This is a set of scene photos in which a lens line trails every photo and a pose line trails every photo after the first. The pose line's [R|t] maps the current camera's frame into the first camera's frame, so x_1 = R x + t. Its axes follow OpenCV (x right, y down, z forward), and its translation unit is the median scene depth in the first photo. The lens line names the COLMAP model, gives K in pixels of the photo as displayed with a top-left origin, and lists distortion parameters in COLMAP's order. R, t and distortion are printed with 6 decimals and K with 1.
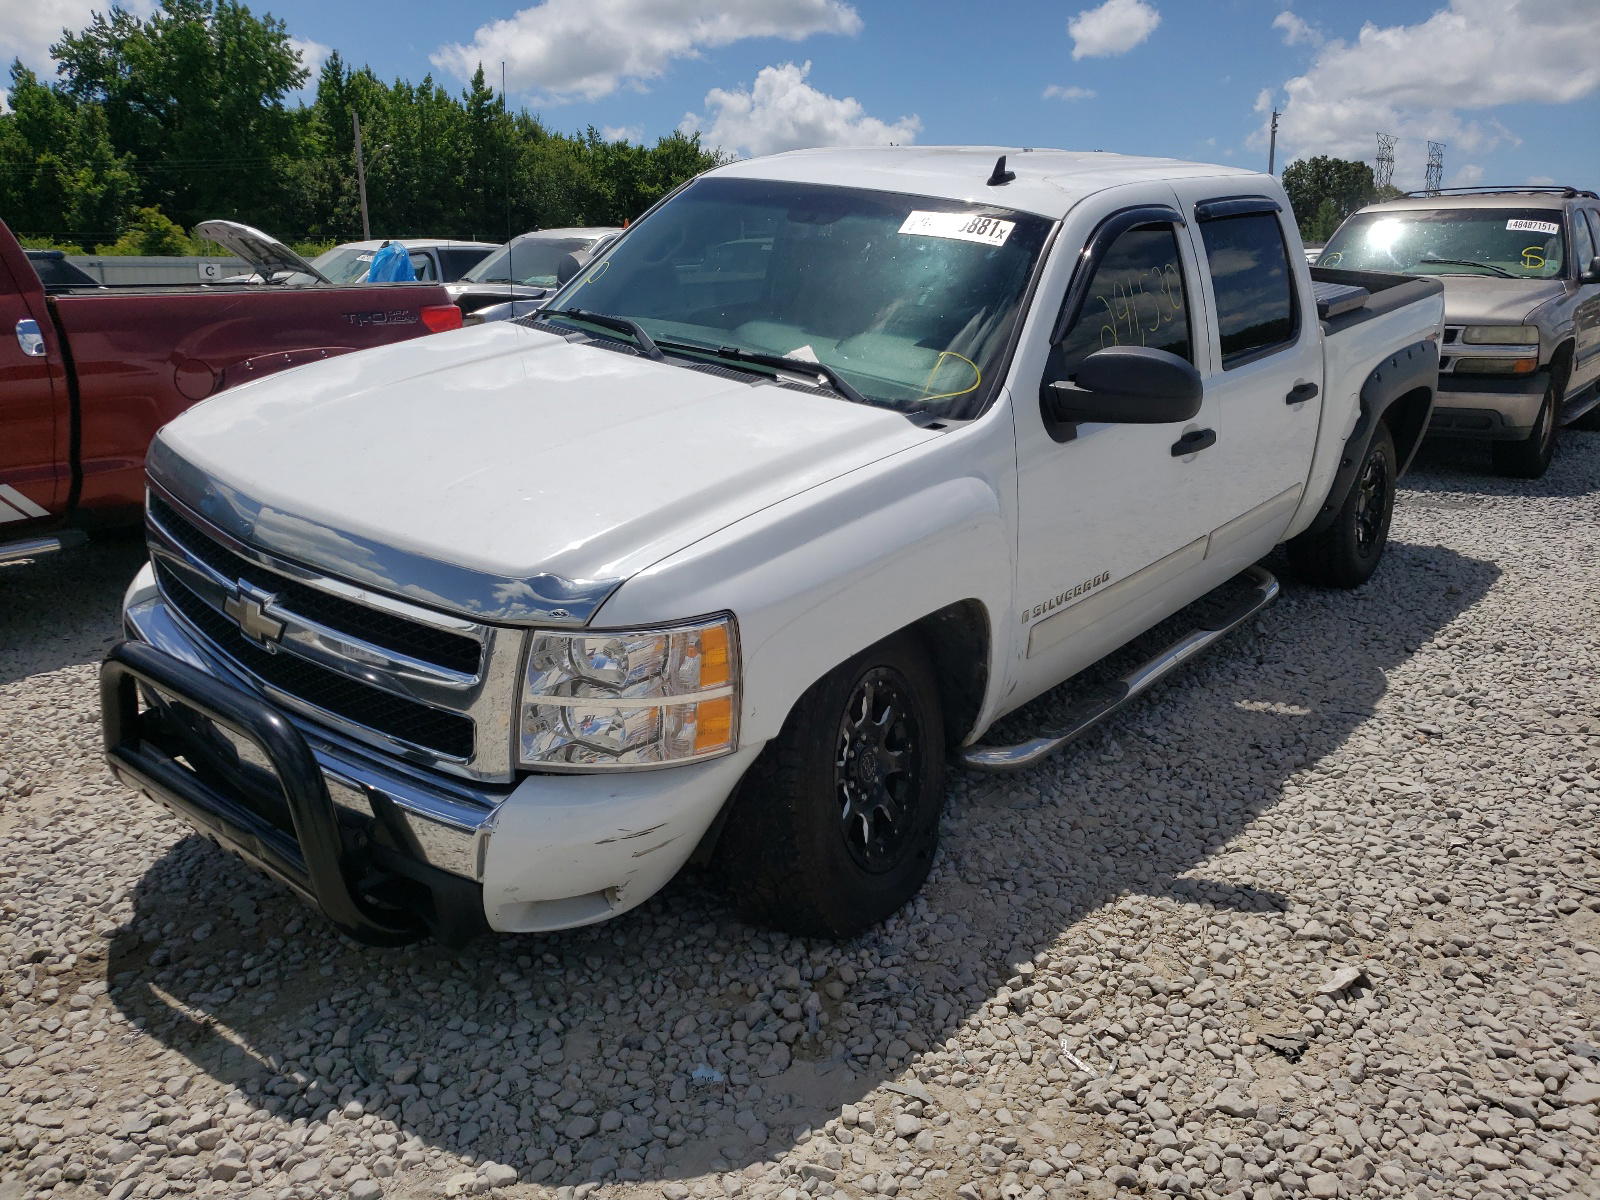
lens RADIAL K [[1217.5, 0, 800.0], [0, 1217.5, 600.0], [0, 0, 1]] dist [0.027061, -0.005977]
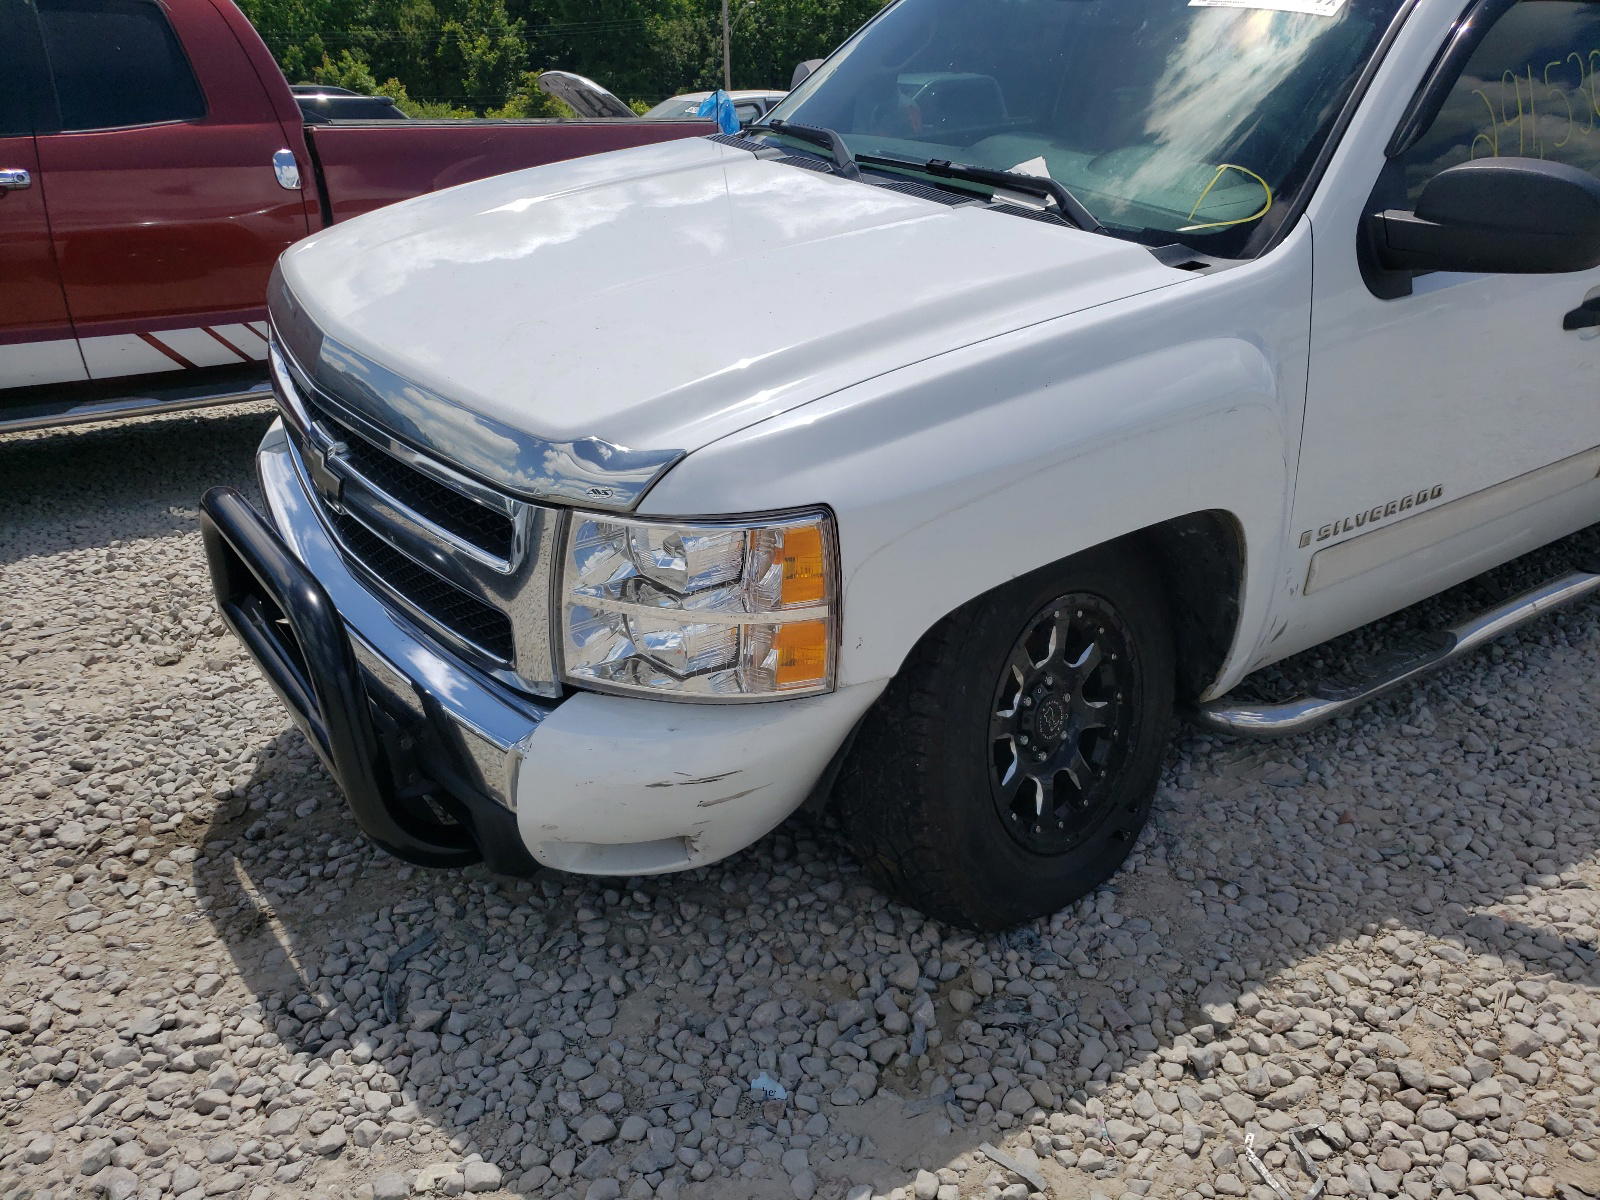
lens RADIAL K [[1222.0, 0, 801.7], [0, 1222.0, 637.3], [0, 0, 1]] dist [-0.004771, 0.042494]
pose [[0.963022, 0.101080, -0.249743, 0.102701], [-0.068538, 0.988371, 0.135743, -0.009111], [0.260560, -0.113606, 0.958750, 0.250304]]
